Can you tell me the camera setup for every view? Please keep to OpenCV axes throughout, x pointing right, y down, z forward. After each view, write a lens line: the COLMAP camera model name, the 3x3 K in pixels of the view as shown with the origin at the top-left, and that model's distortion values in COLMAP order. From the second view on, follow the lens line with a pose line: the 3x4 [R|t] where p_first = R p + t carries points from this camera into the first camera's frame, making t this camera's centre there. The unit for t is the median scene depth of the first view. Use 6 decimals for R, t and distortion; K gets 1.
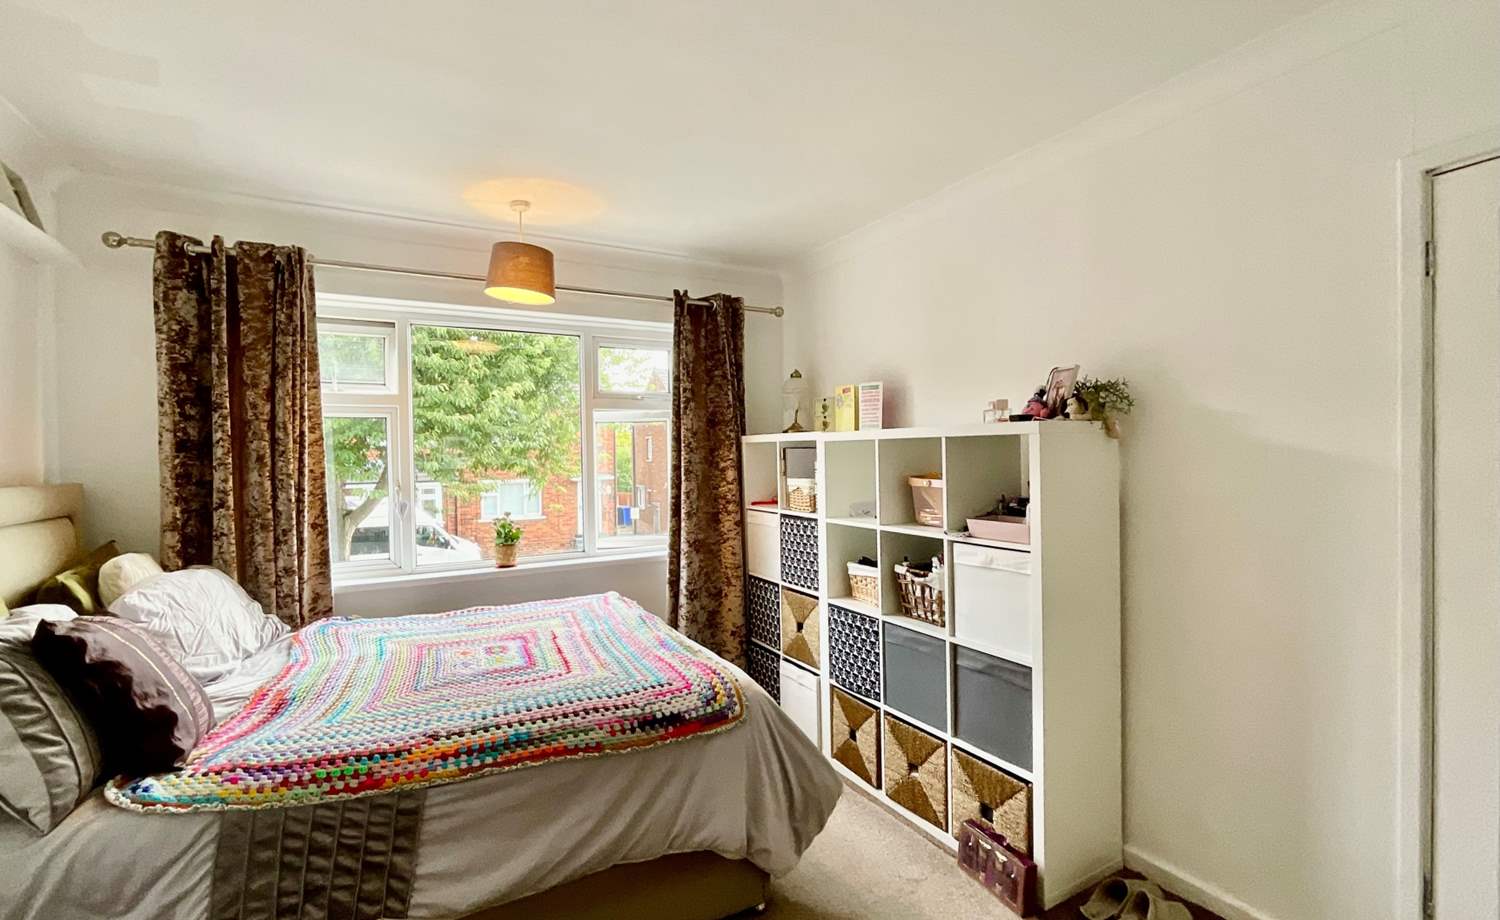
lens RADIAL K [[634.4, 0, 750.0], [0, 634.4, 460.0], [0, 0, 1]] dist [0.000924, 0.000957]
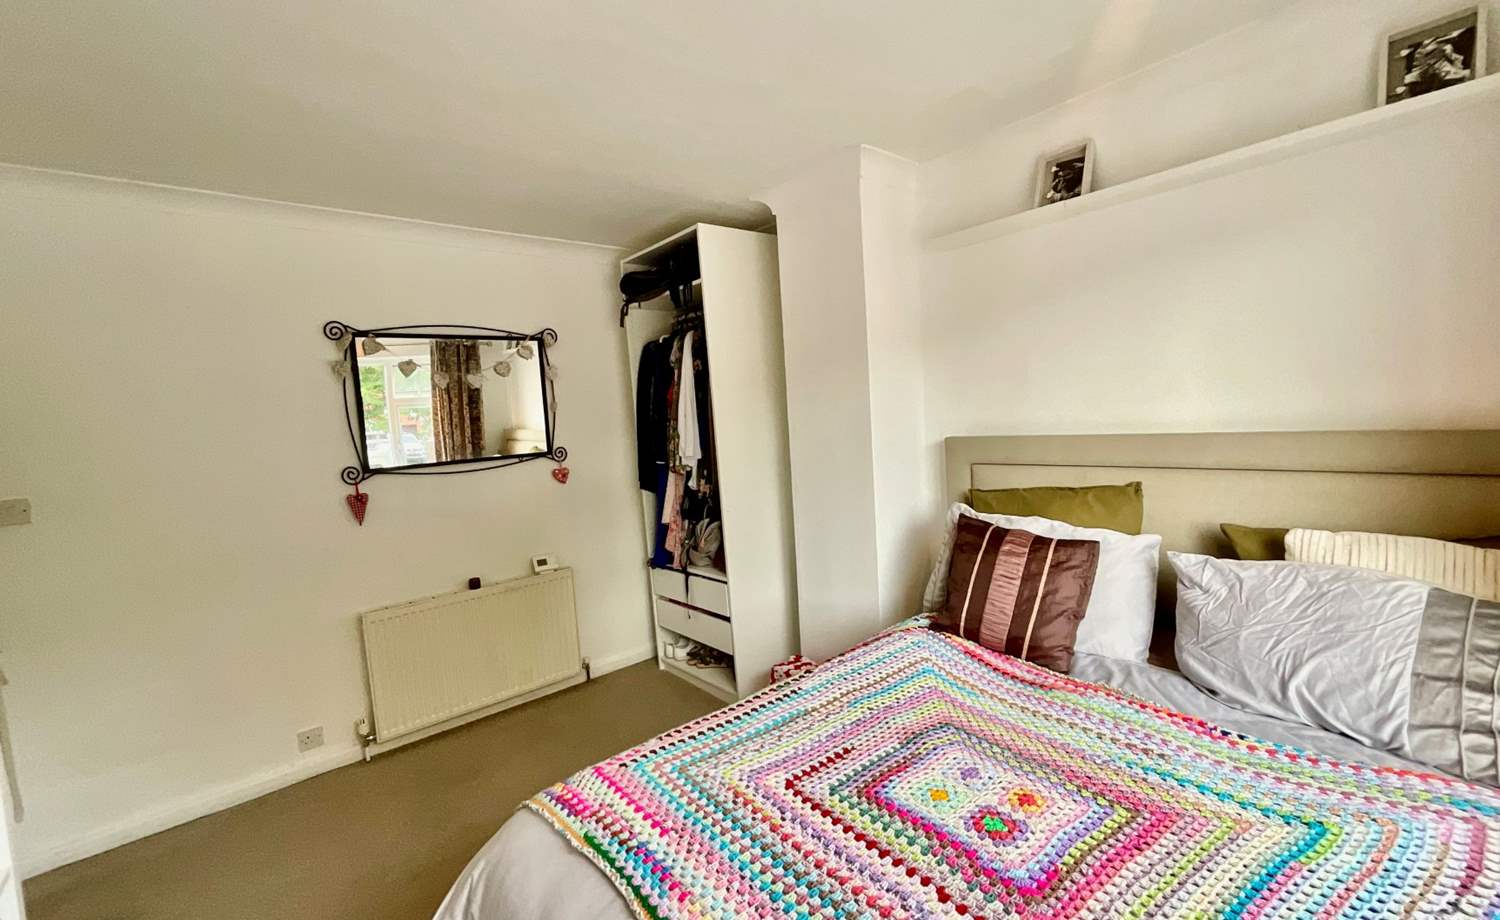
lens RADIAL K [[634.4, 0, 750.0], [0, 634.4, 460.0], [0, 0, 1]] dist [0.000924, 0.000957]
pose [[-0.977871, 0.094196, -0.186803, -0.158762], [0.078642, 0.992921, 0.089010, -0.058835], [0.193865, 0.072350, -0.978357, 1.636275]]
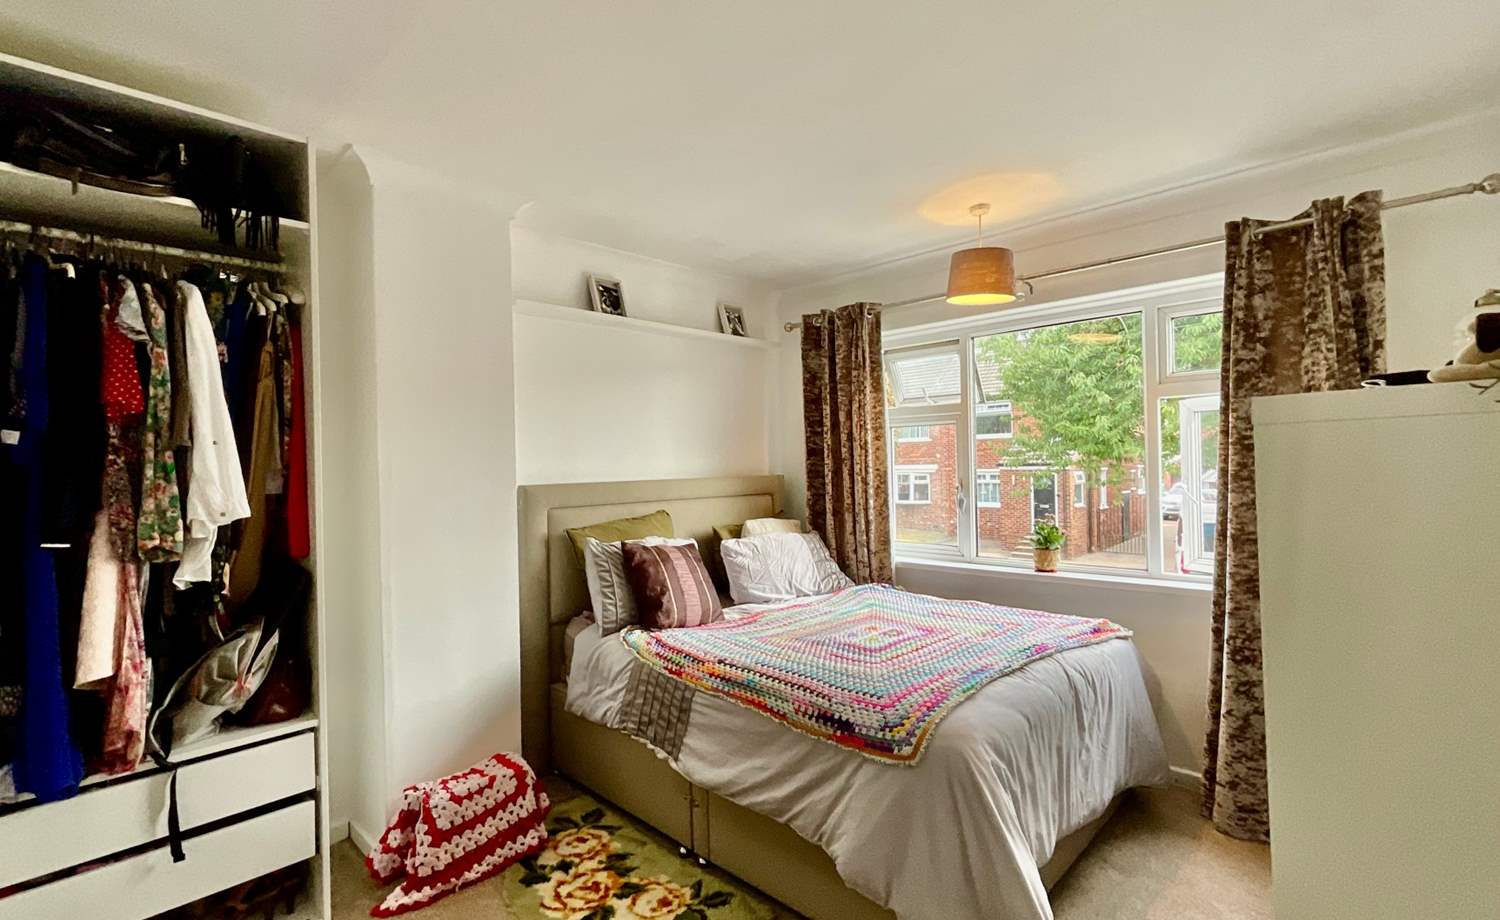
lens RADIAL K [[676.0, 0, 794.7], [0, 676.0, 455.6], [0, 0, 1]] dist [0.000077, 0.000226]
pose [[0.337260, -0.001271, -0.941411, 0.758688], [0.008094, 0.999966, 0.001550, -0.020022], [0.941377, -0.008142, 0.337259, 0.497904]]
